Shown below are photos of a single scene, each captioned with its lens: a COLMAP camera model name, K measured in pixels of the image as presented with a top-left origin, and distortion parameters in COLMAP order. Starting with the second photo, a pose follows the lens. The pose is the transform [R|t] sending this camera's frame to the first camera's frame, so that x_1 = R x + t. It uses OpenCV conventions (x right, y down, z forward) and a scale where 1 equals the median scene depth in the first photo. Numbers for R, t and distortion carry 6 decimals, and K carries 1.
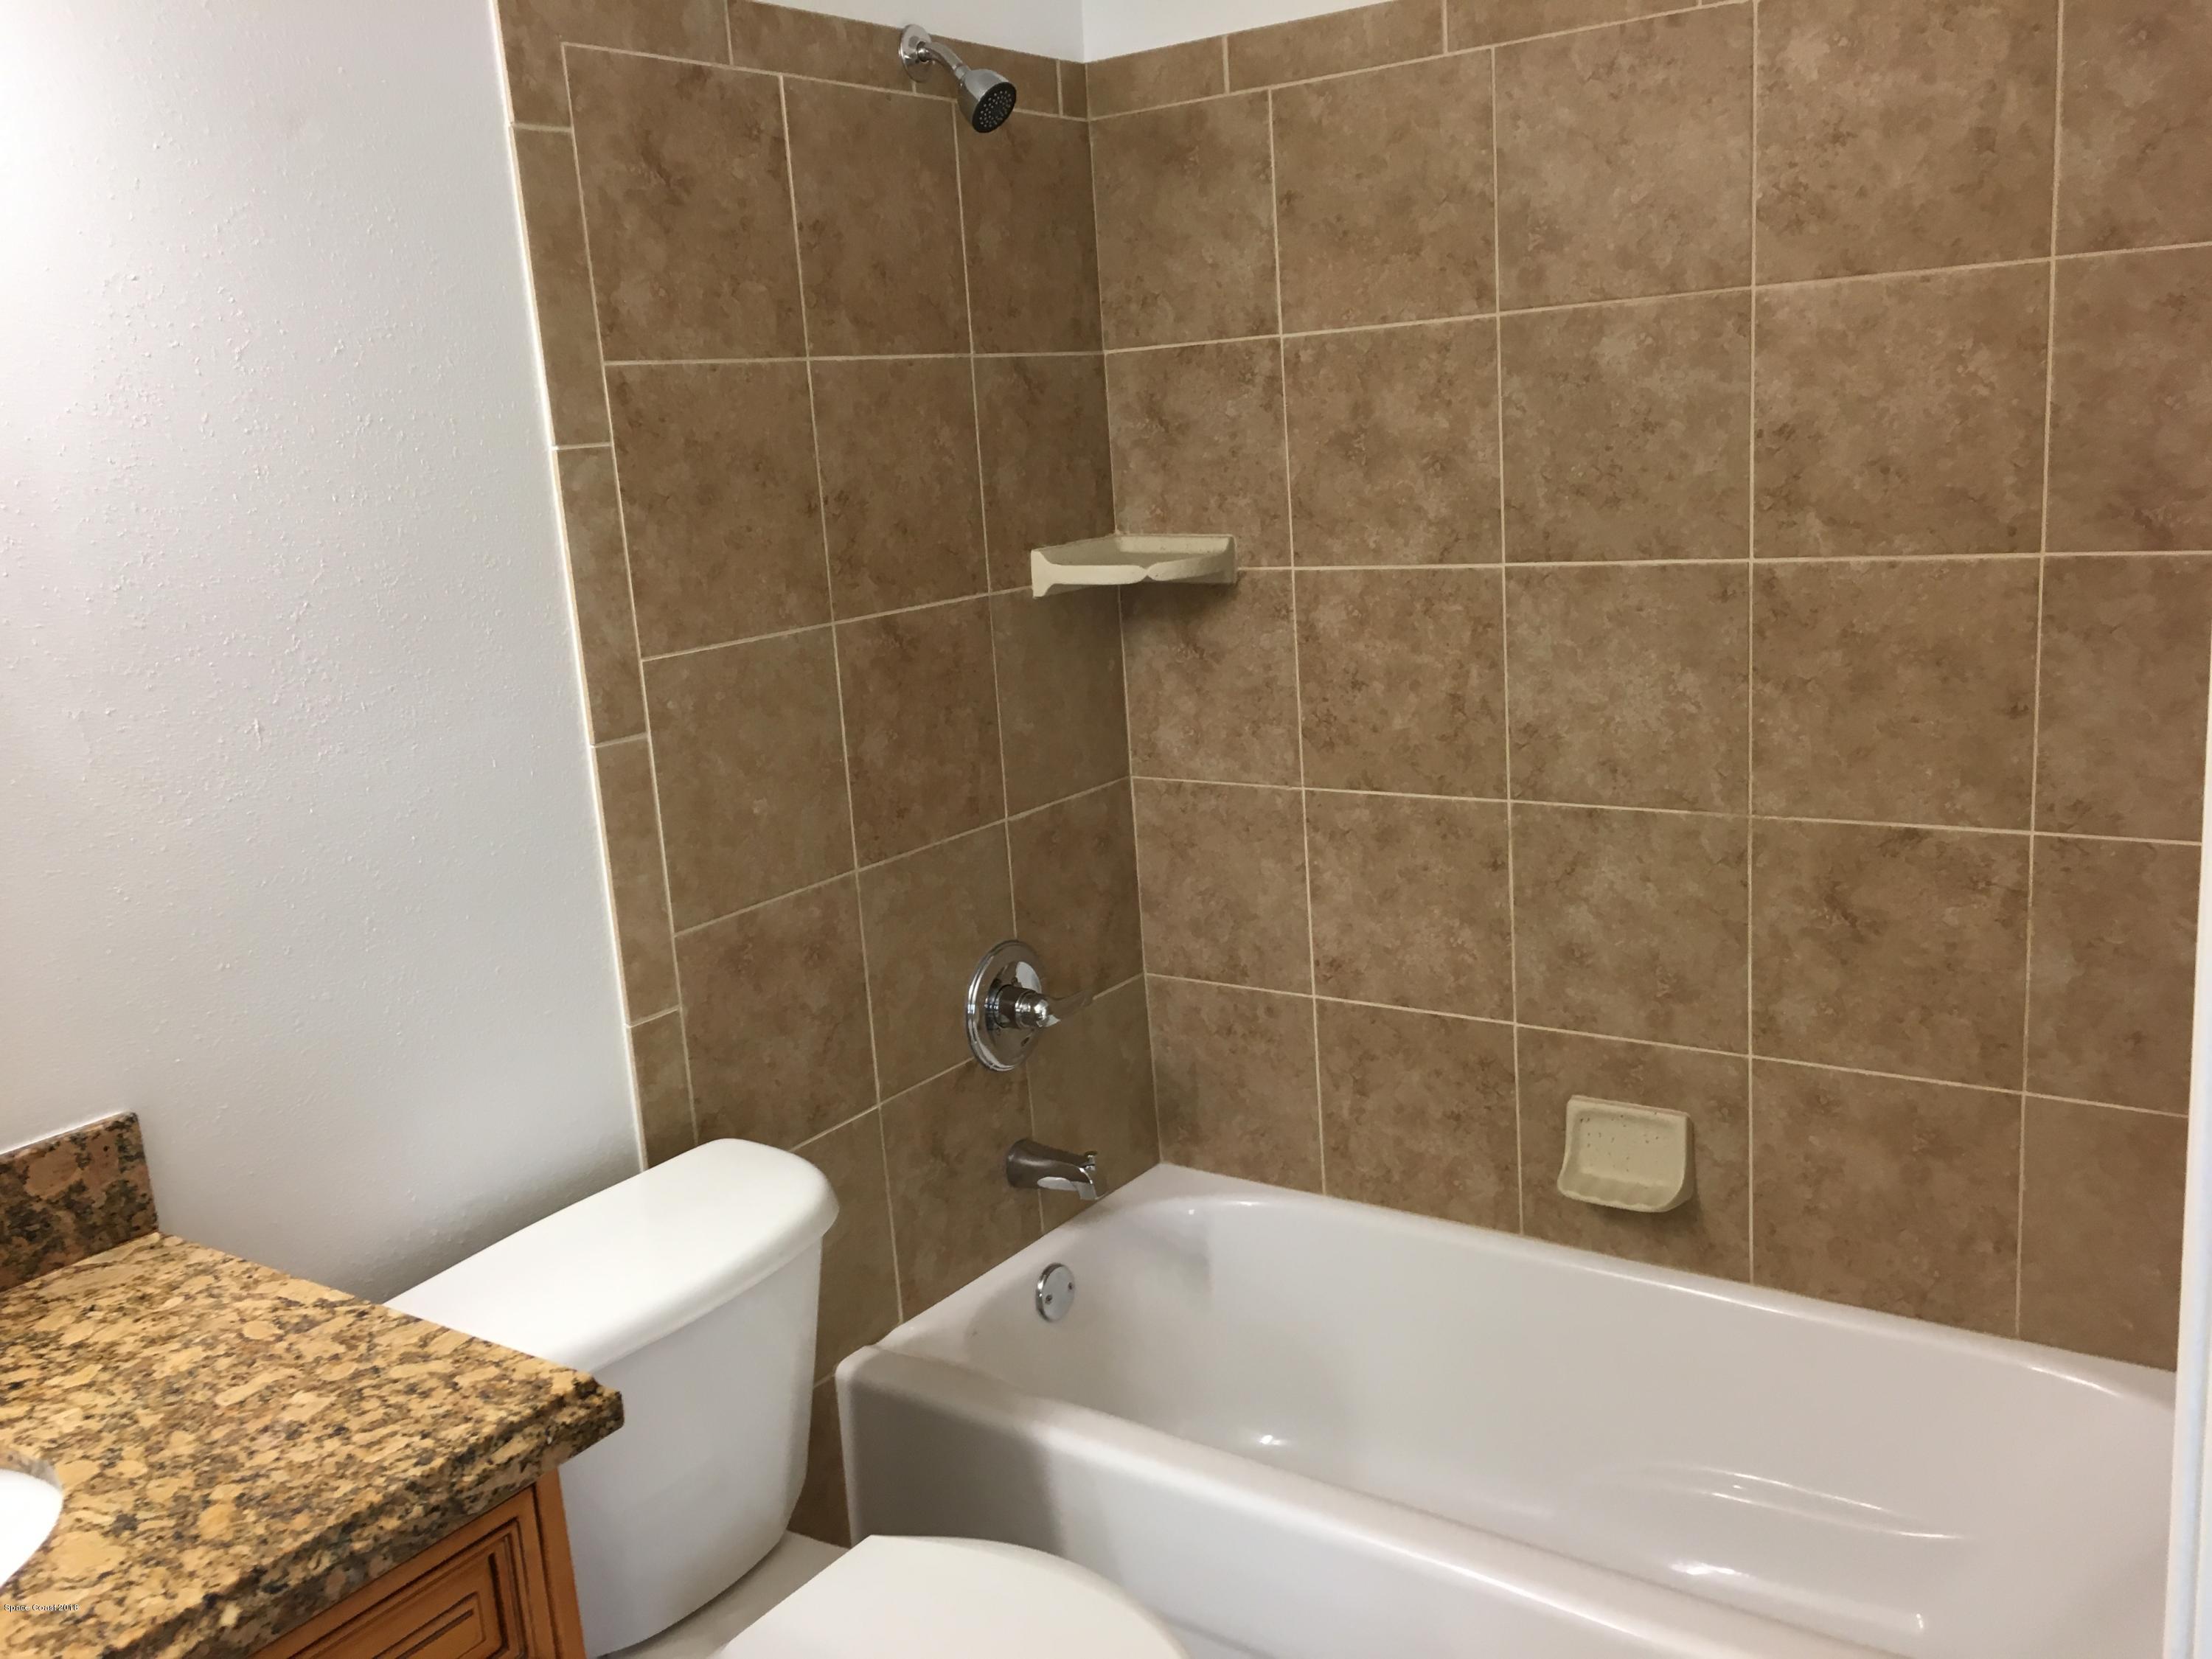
lens RADIAL K [[1891.7, 0, 1105.4], [0, 1891.7, 829.6], [0, 0, 1]] dist [0.082306, -0.104170]
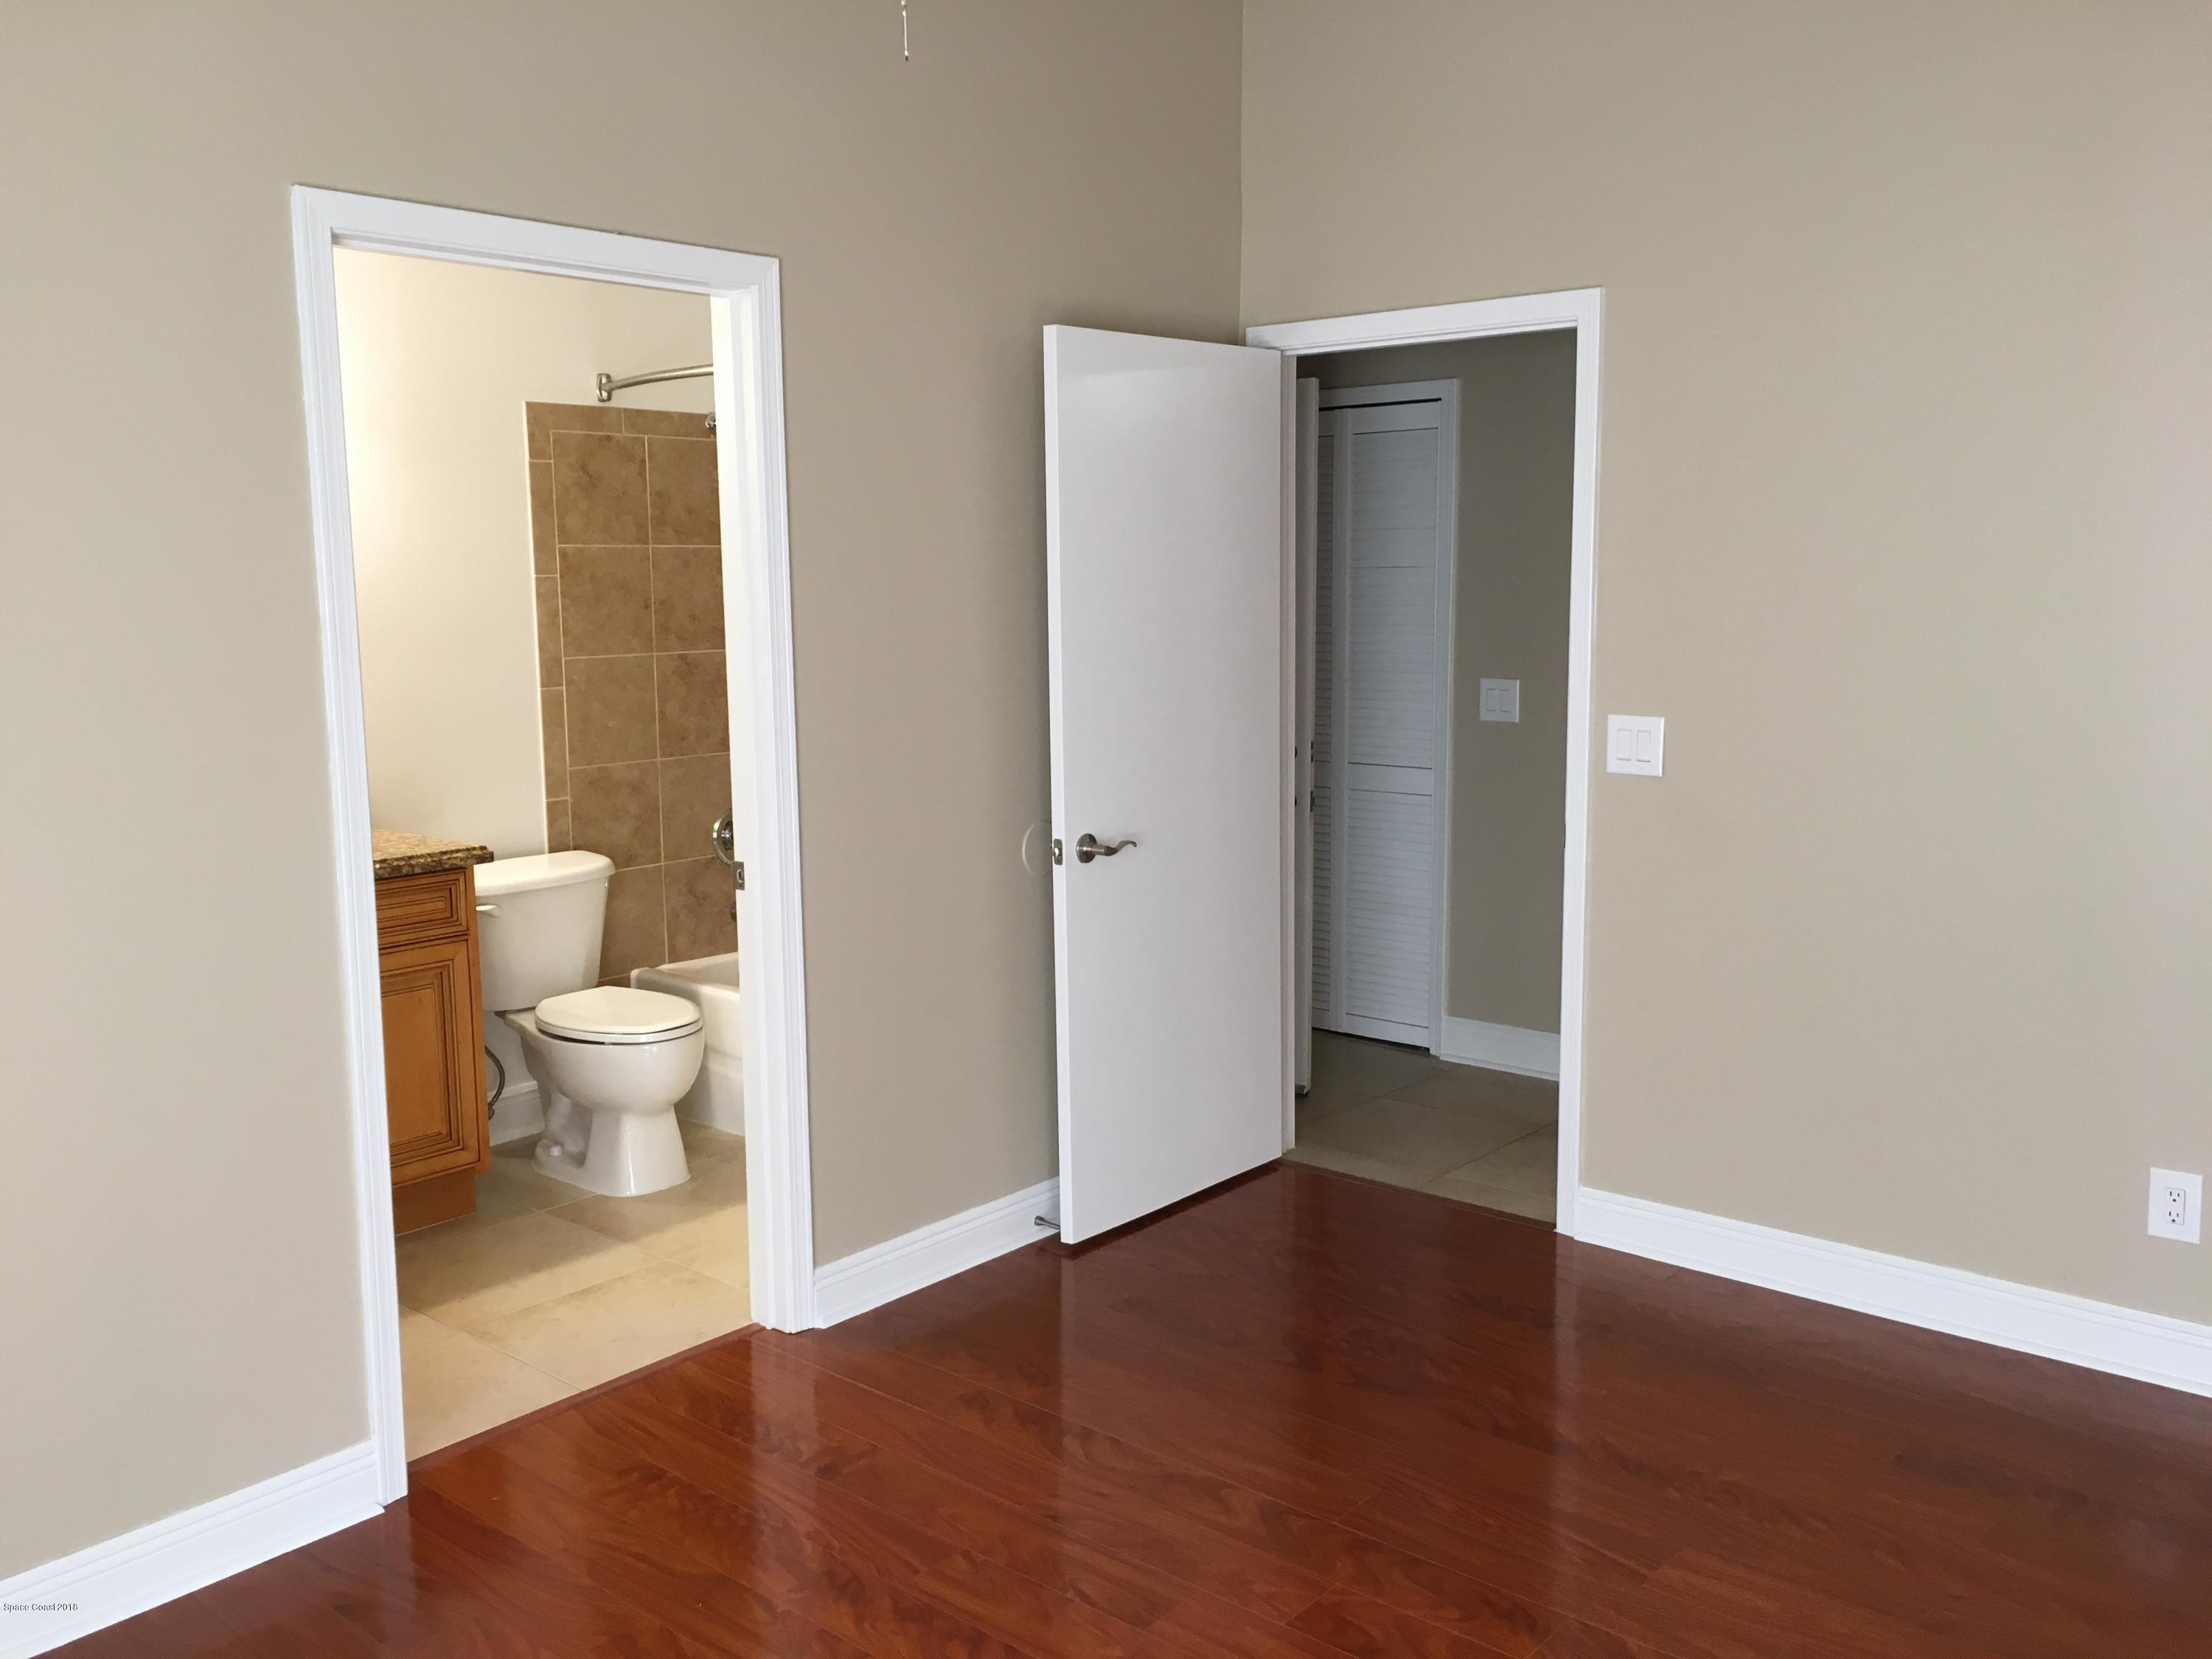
lens RADIAL K [[1891.7, 0, 1098.3], [0, 1891.7, 829.3], [0, 0, 1]] dist [0.082306, -0.104170]
pose [[0.992609, 0.074329, -0.095929, 0.715968], [-0.081142, 0.994298, -0.069195, 0.252631], [0.090239, 0.076468, 0.992980, -1.431449]]
